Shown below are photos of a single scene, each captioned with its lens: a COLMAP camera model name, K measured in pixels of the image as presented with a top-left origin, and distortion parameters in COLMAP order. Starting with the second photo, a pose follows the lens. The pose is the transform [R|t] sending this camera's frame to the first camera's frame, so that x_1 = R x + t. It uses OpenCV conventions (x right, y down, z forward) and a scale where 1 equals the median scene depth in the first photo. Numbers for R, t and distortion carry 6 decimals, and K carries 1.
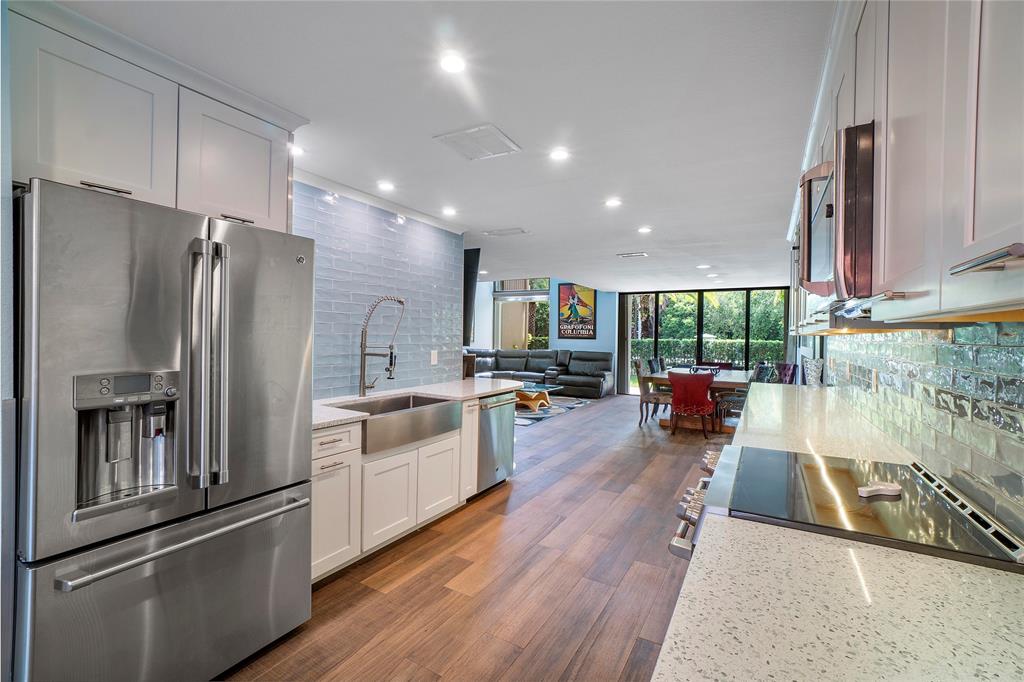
lens RADIAL K [[451.4, 0, 509.2], [0, 451.4, 337.8], [0, 0, 1]] dist [-0.037314, 0.016285]
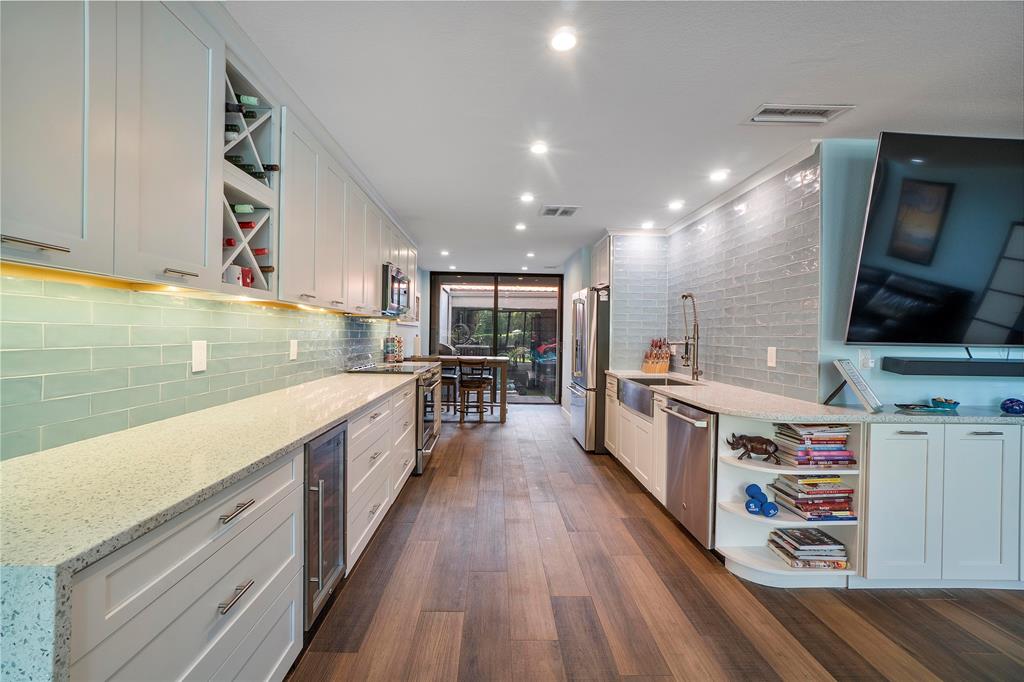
lens RADIAL K [[443.5, 0, 506.0], [0, 443.5, 340.9], [0, 0, 1]] dist [-0.033773, 0.000025]
pose [[-0.850606, -0.022303, -0.525331, 0.218227], [-0.035428, 0.999261, 0.014940, 0.008599], [0.524609, 0.031320, -0.850767, 0.527149]]
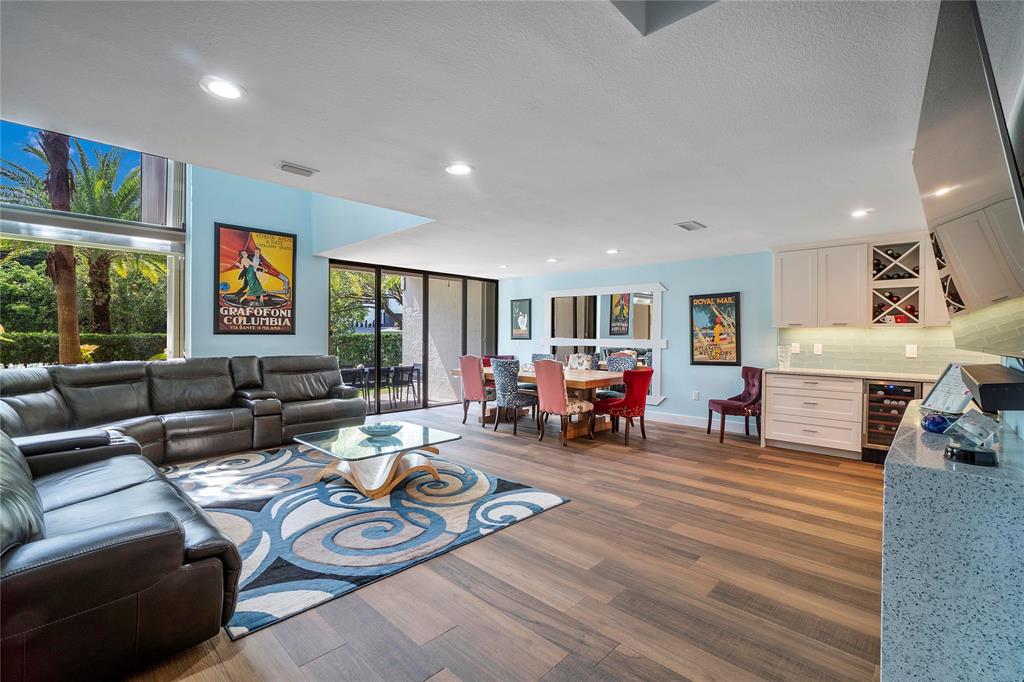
lens RADIAL K [[451.4, 0, 509.2], [0, 451.4, 337.8], [0, 0, 1]] dist [-0.037314, 0.016285]
pose [[0.237517, -0.019874, 0.971180, -0.300889], [0.005017, 0.999802, 0.019233, -0.001983], [-0.971370, 0.000304, 0.237570, 0.596274]]
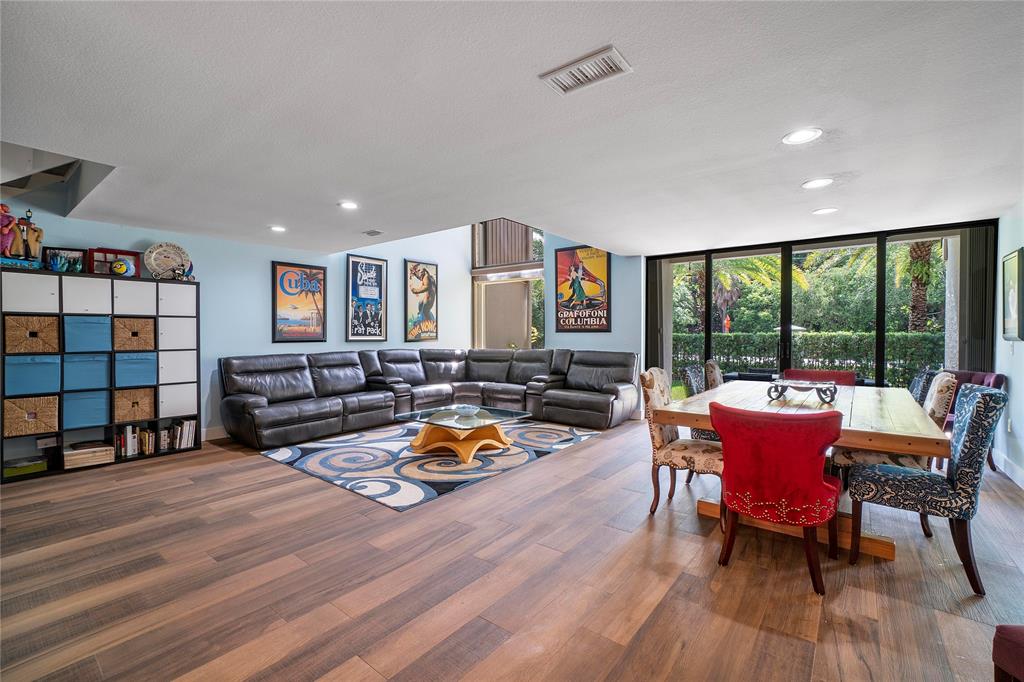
lens RADIAL K [[451.4, 0, 509.2], [0, 451.4, 337.8], [0, 0, 1]] dist [-0.037314, 0.016285]
pose [[0.989849, -0.013498, -0.141483, 0.140097], [0.013639, 0.999907, 0.000021, 0.009410], [0.141469, -0.001951, 0.989941, 0.348473]]
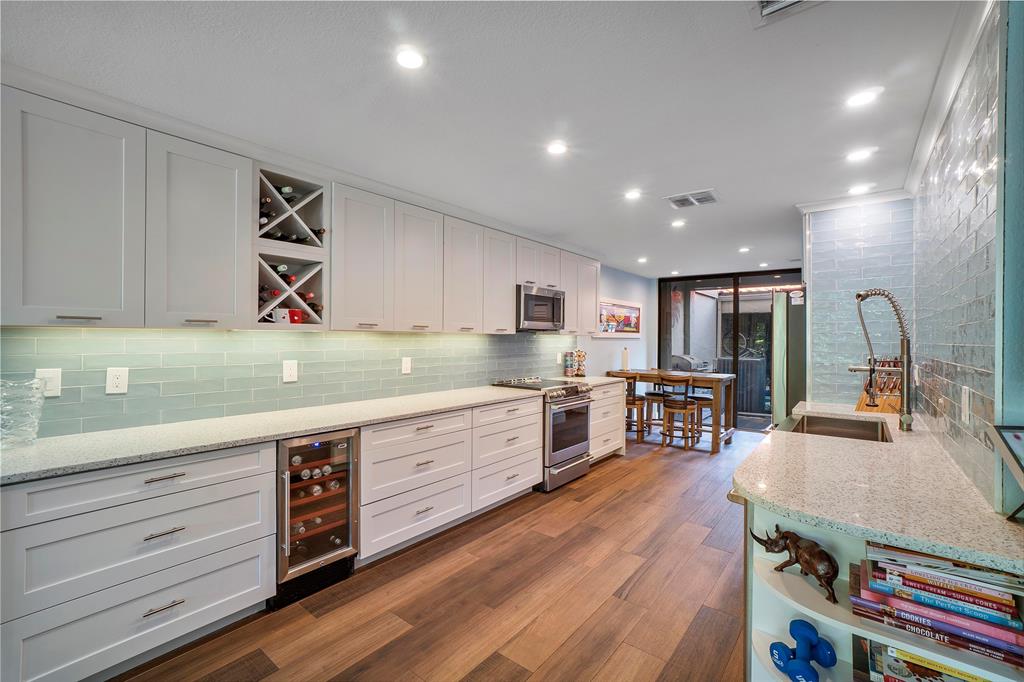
lens RADIAL K [[445.1, 0, 505.7], [0, 445.1, 338.7], [0, 0, 1]] dist [-0.039875, 0.016221]
pose [[-0.988154, -0.023403, 0.151672, 0.063815], [-0.021407, 0.999662, 0.014778, -0.003826], [-0.151967, 0.011356, -0.988320, 0.547146]]
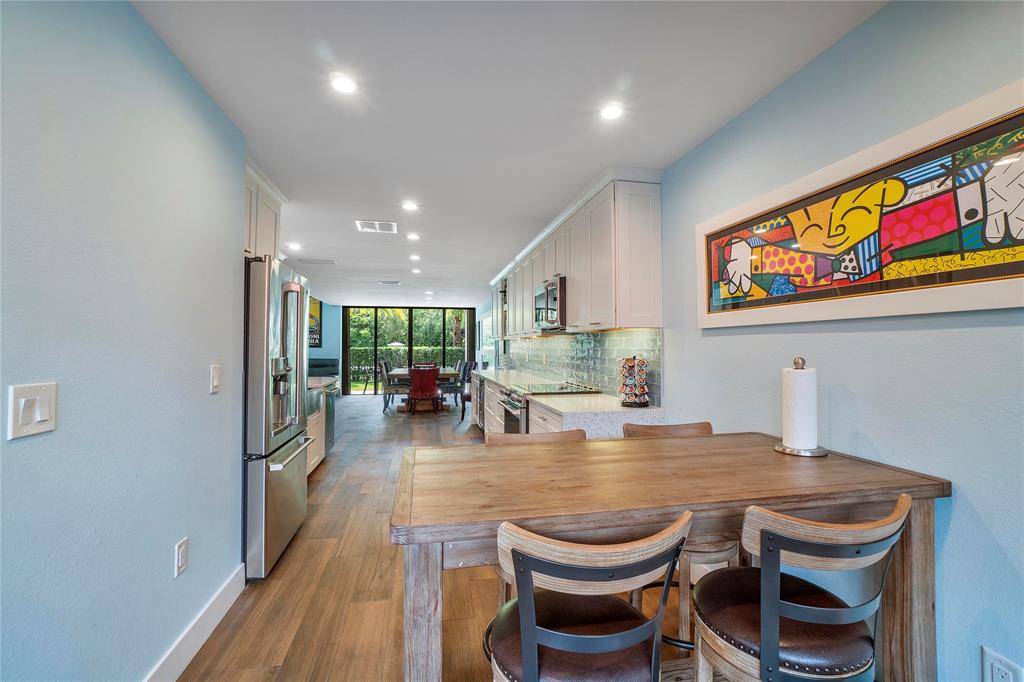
lens RADIAL K [[451.4, 0, 509.2], [0, 451.4, 337.8], [0, 0, 1]] dist [-0.037314, 0.016285]
pose [[0.756111, -0.001831, 0.654441, -0.180485], [0.017320, 0.999702, -0.017214, 0.006580], [-0.654214, 0.024351, 0.755917, -0.134546]]
